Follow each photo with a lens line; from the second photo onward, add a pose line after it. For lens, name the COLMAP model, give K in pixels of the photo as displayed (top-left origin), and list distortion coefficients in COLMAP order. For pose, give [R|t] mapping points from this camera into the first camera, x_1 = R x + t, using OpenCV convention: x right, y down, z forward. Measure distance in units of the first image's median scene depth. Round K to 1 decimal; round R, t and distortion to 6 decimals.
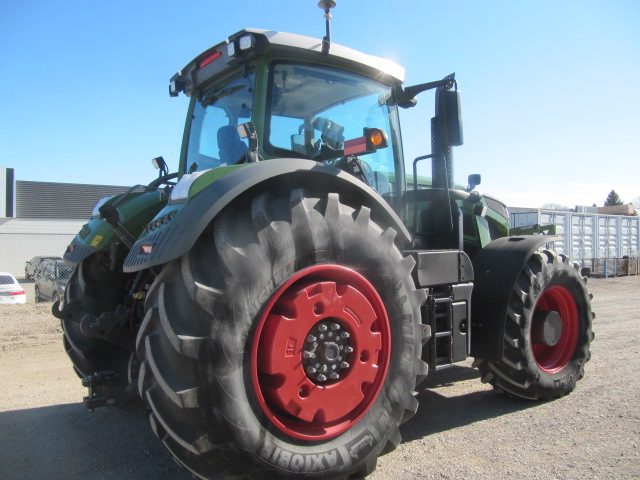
lens RADIAL K [[521.3, 0, 320.0], [0, 521.3, 240.0], [0, 0, 1]] dist [-0.050102, 0.011567]
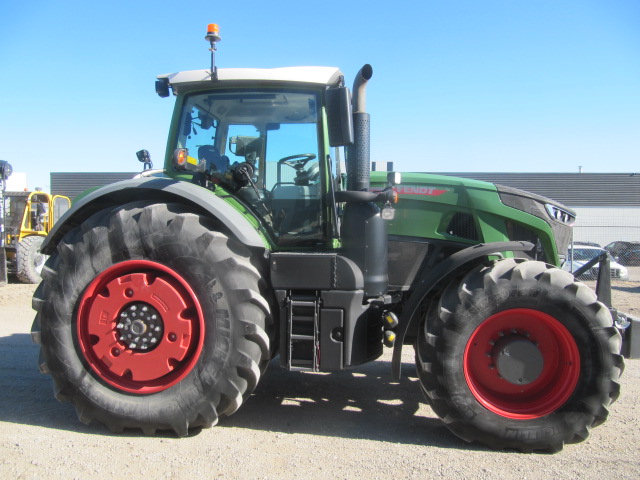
lens RADIAL K [[521.3, 0, 320.0], [0, 521.3, 240.0], [0, 0, 1]] dist [-0.050102, 0.011567]
pose [[0.722467, 0.037451, -0.690391, 1.254430], [-0.016567, 0.999183, 0.036865, -0.059058], [0.691207, -0.015196, 0.722497, 0.391948]]
